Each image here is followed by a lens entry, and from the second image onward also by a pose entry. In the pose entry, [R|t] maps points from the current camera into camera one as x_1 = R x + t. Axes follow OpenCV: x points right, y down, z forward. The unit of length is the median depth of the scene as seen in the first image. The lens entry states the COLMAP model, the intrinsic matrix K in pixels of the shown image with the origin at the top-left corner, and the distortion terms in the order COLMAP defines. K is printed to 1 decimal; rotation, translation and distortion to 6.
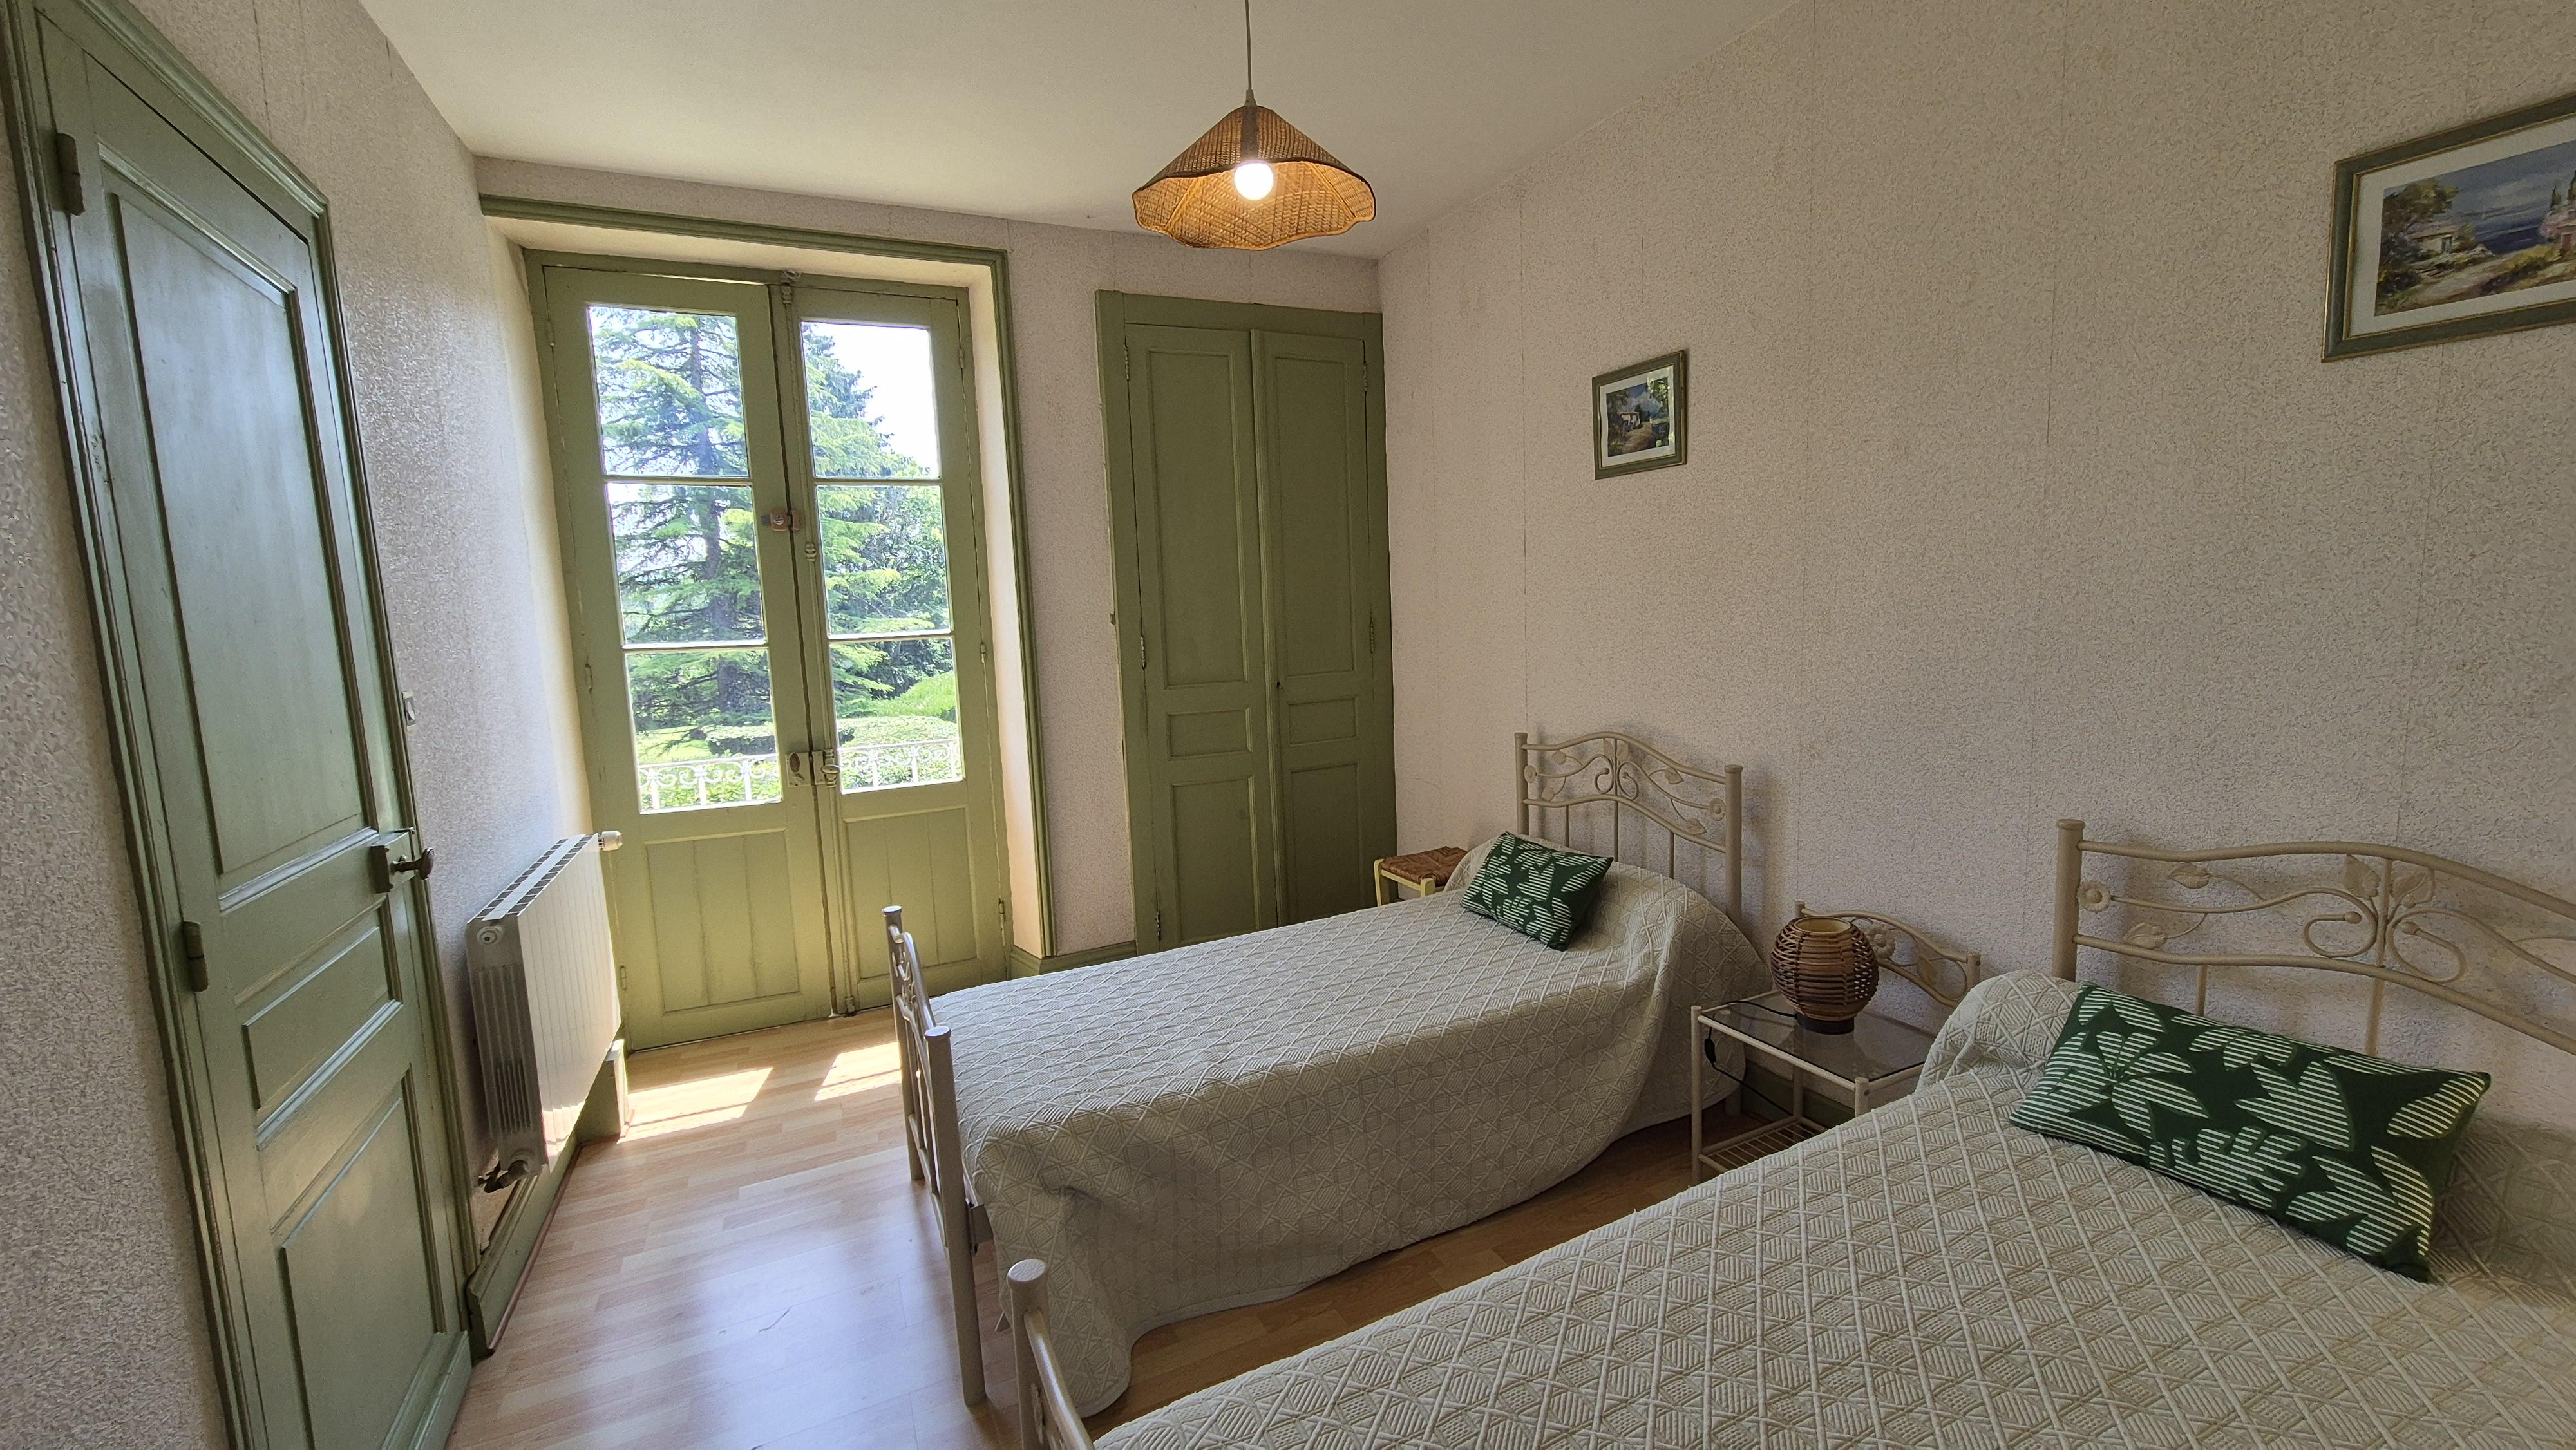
lens RADIAL K [[1058.6, 0, 1317.2], [0, 1058.6, 723.1], [0, 0, 1]] dist [0.000079, 0.001299]
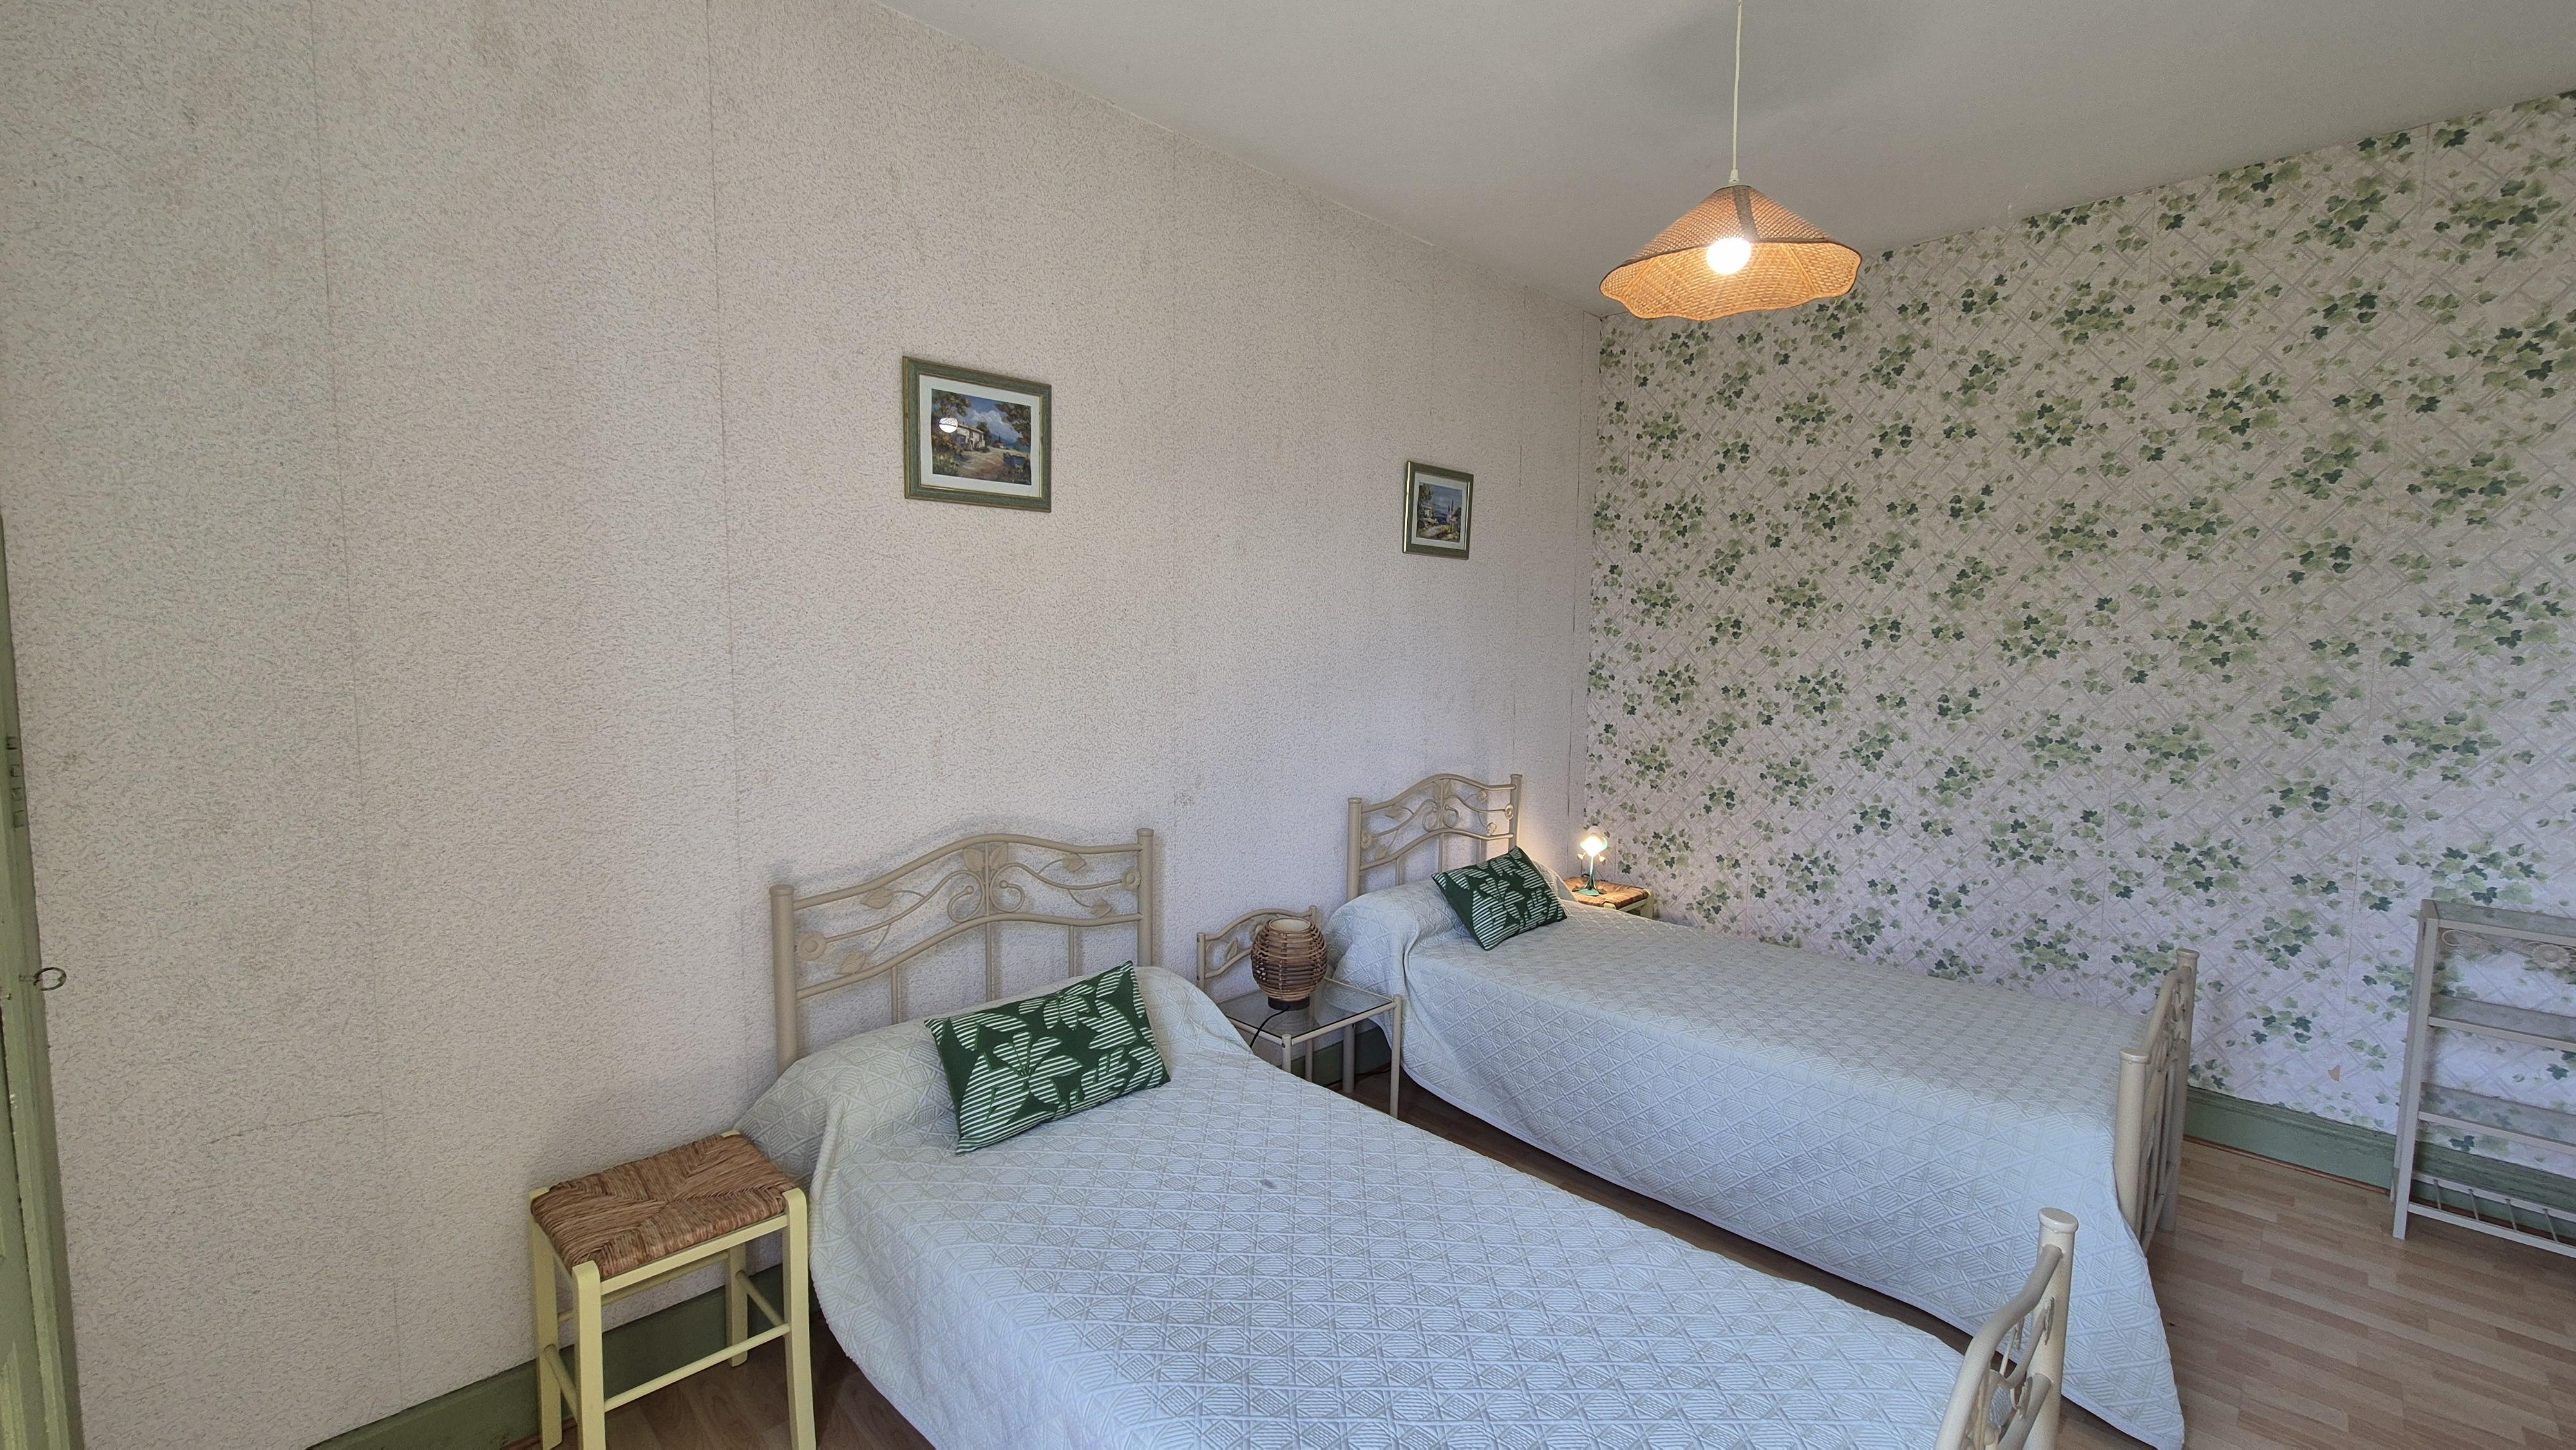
lens RADIAL K [[1058.6, 0, 1317.2], [0, 1058.6, 723.1], [0, 0, 1]] dist [0.000079, 0.001299]
pose [[-0.335280, -0.042259, 0.941170, -0.611932], [0.114341, 0.989784, 0.085174, -0.128022], [-0.935154, 0.136172, -0.327022, 1.182336]]
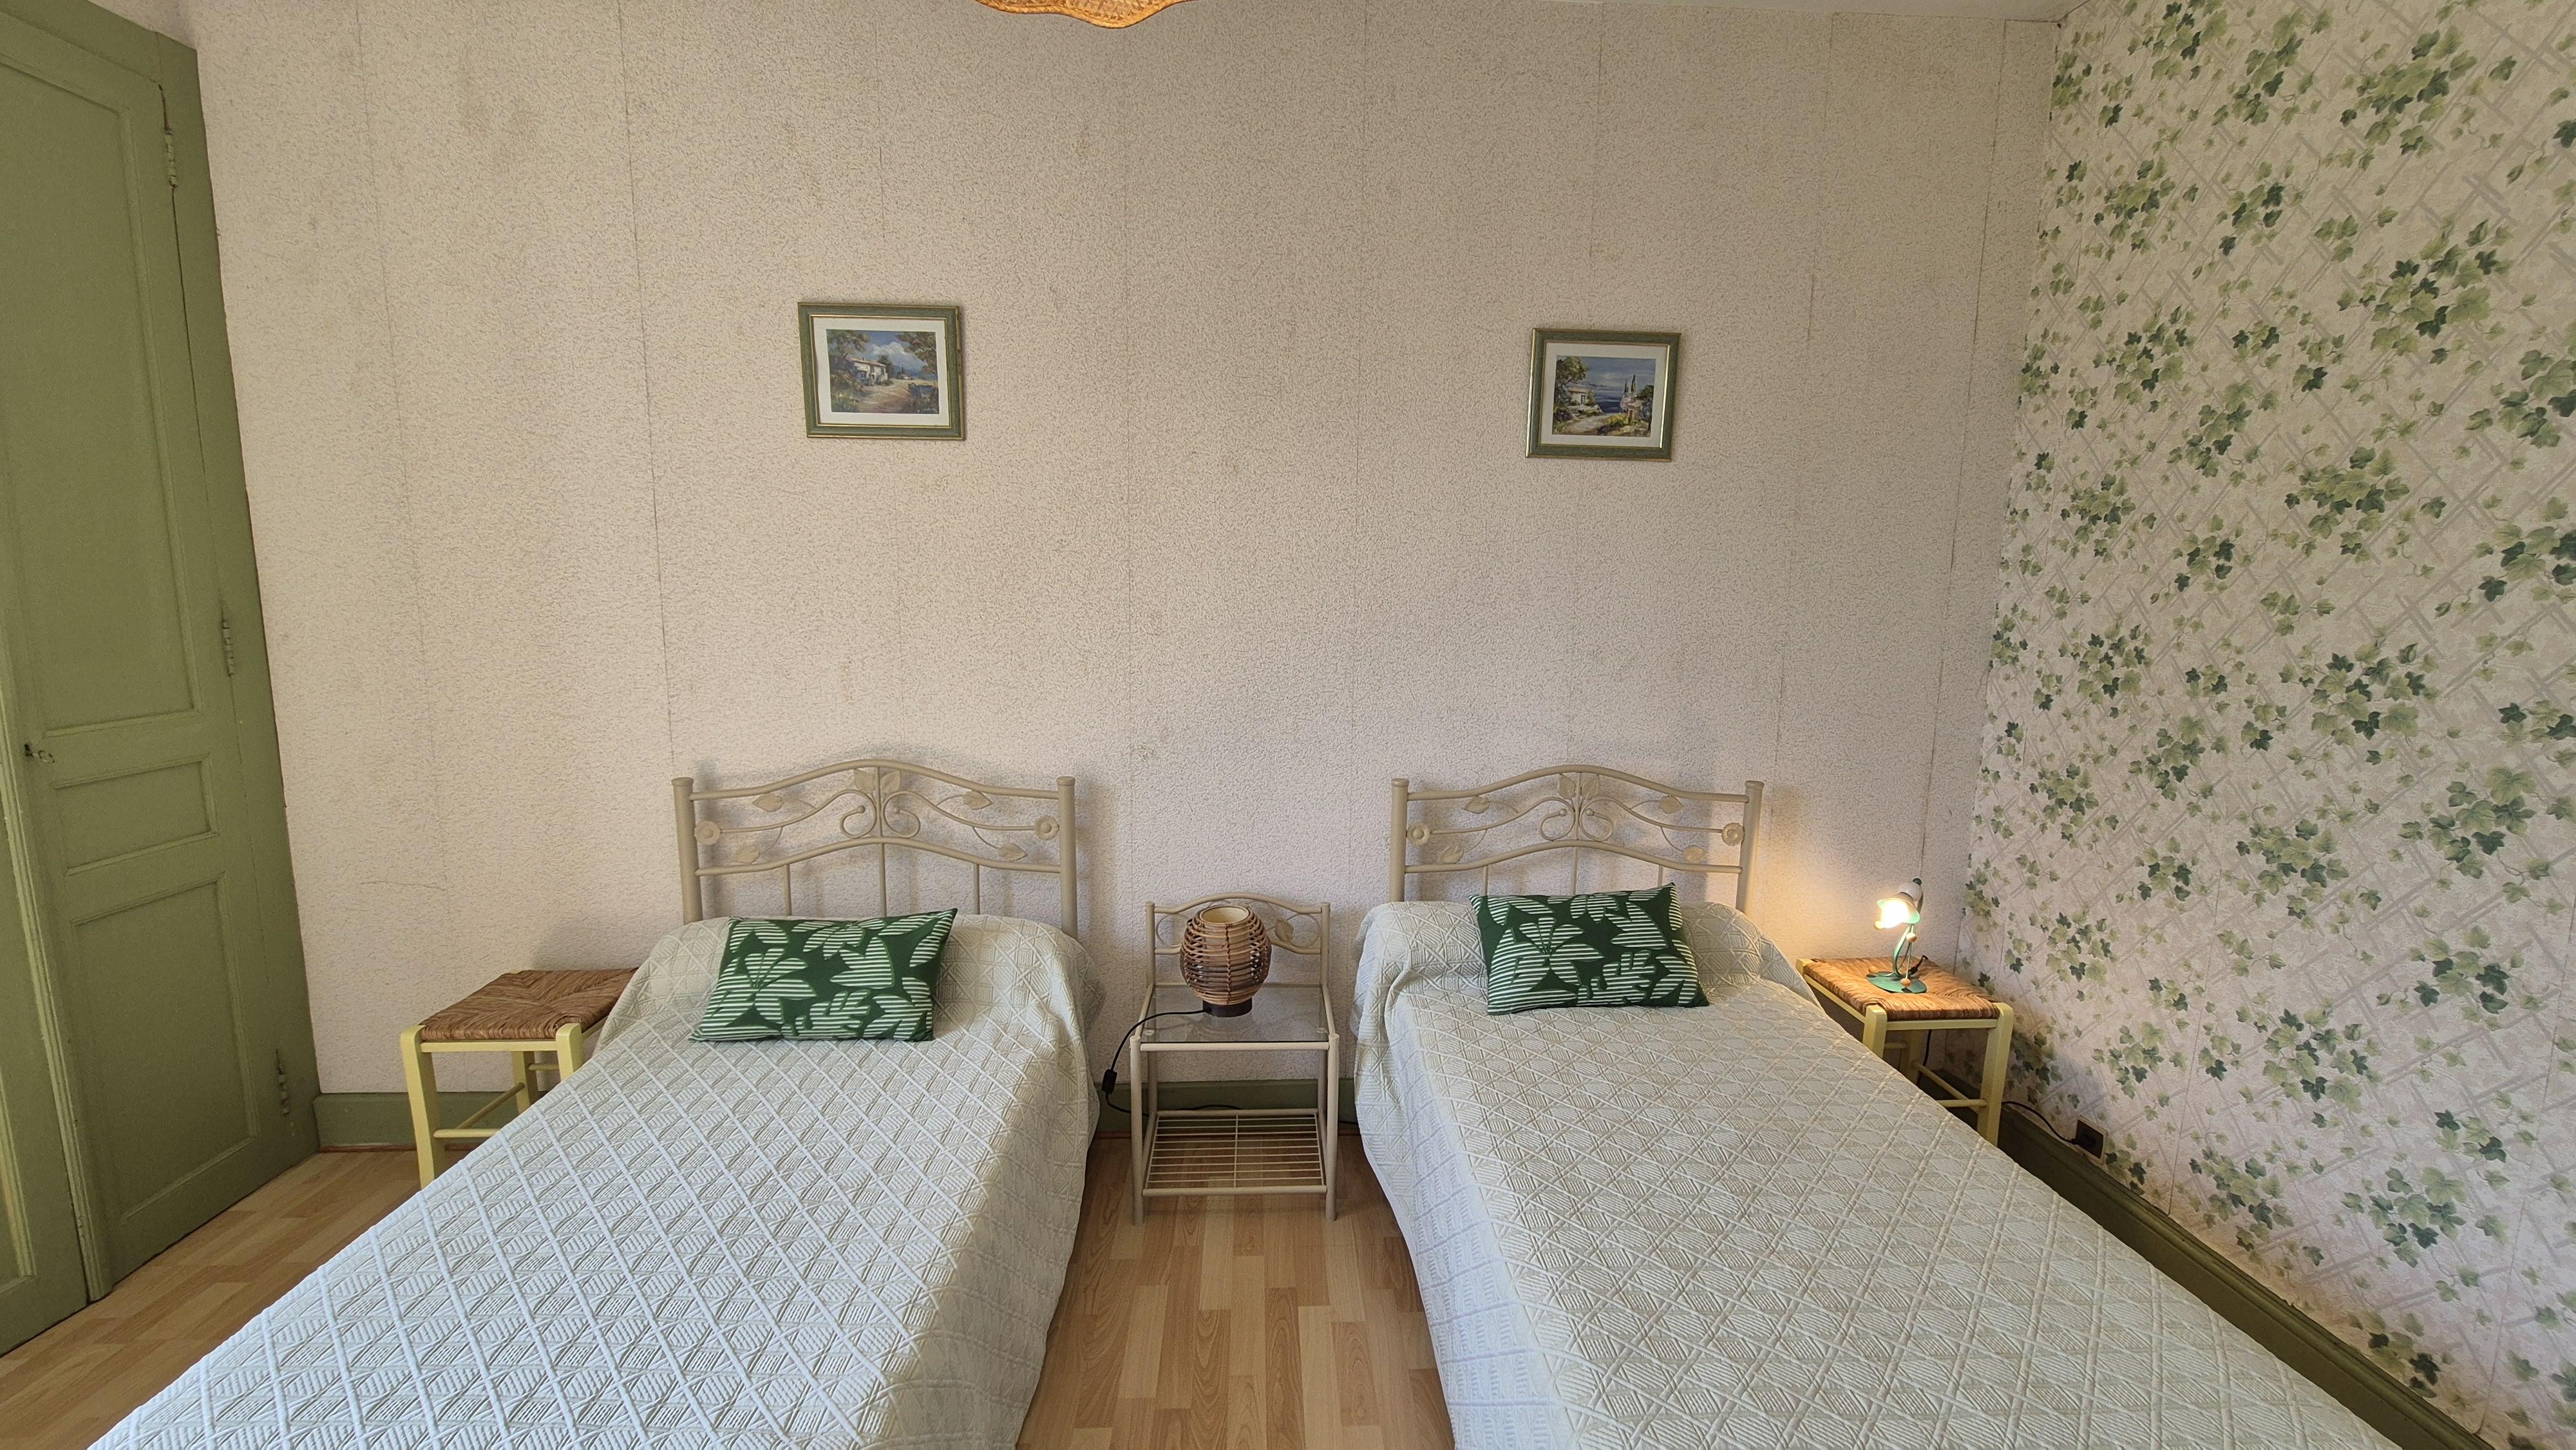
lens RADIAL K [[1058.6, 0, 1317.2], [0, 1058.6, 723.1], [0, 0, 1]] dist [0.000079, 0.001299]
pose [[0.388752, -0.084594, 0.917451, -0.378714], [0.080718, 0.995074, 0.057548, -0.043888], [-0.917800, 0.051682, 0.393666, 0.434635]]
